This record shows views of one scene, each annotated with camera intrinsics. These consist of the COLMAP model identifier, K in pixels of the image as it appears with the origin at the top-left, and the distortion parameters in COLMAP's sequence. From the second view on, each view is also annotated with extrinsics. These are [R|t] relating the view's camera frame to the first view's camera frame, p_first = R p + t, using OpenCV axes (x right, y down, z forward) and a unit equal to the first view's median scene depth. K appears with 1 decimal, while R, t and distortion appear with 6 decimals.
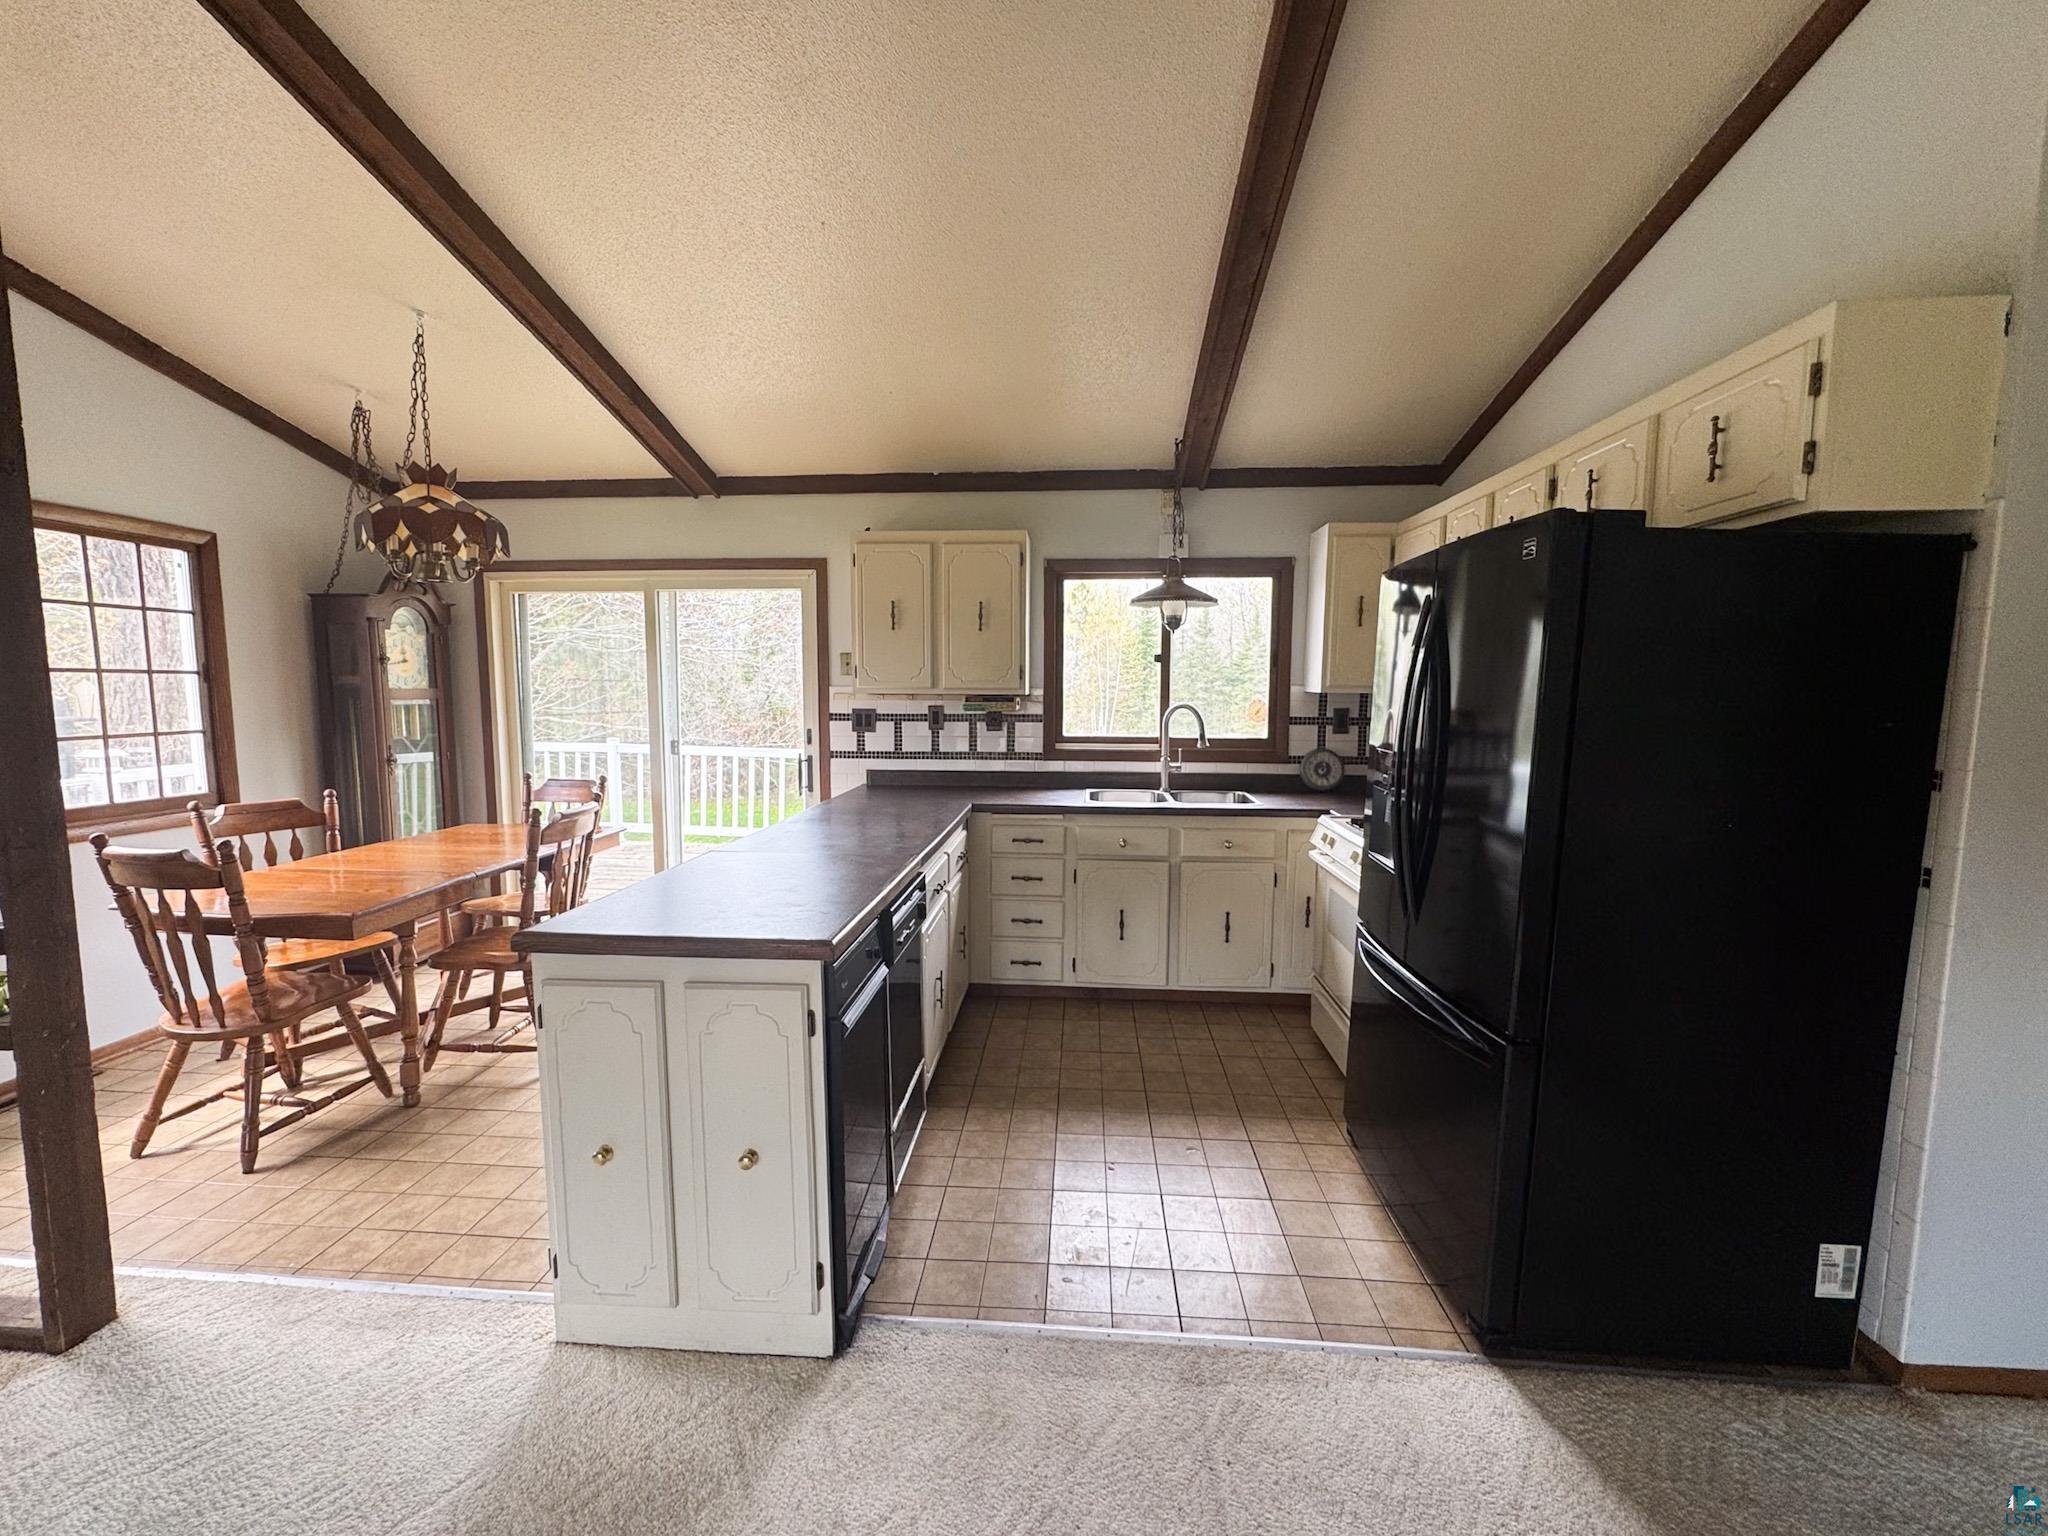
lens RADIAL K [[826.7, 0, 1025.1], [0, 826.7, 766.9], [0, 0, 1]] dist [-0.011691, 0.001256]
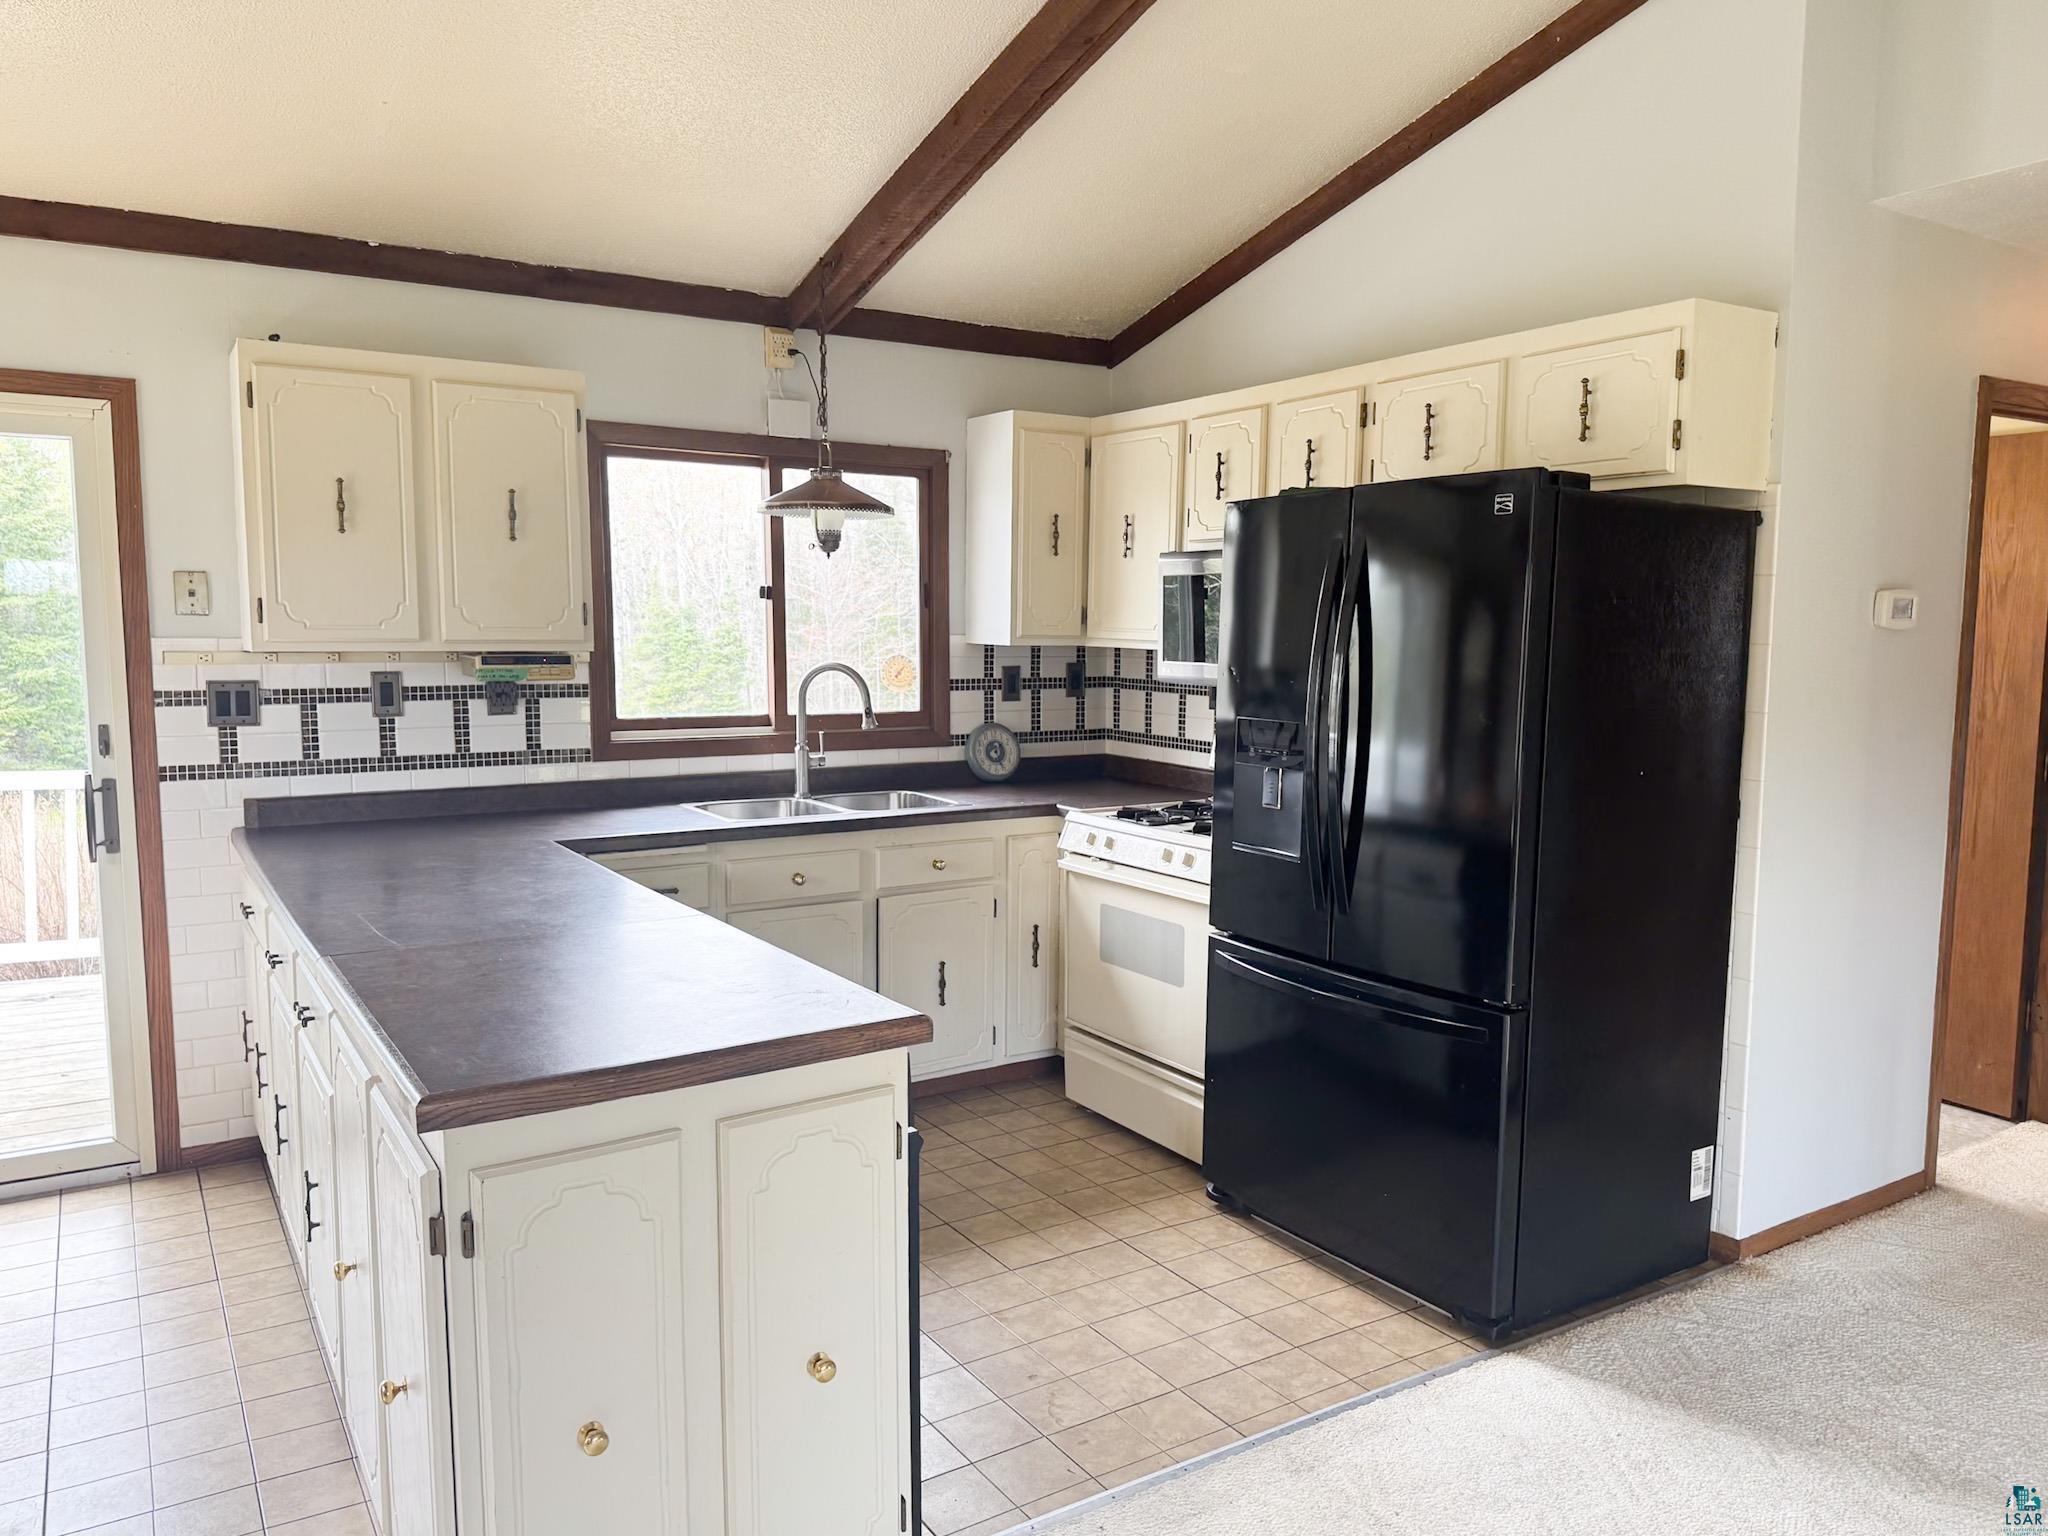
lens RADIAL K [[1439.7, 0, 1019.6], [0, 1439.7, 771.7], [0, 0, 1]] dist [0.004517, -0.010264]
pose [[0.804430, -0.058815, 0.591129, -0.354081], [0.056100, 0.998161, 0.022970, -0.007265], [-0.591393, 0.014685, 0.806250, -0.012883]]
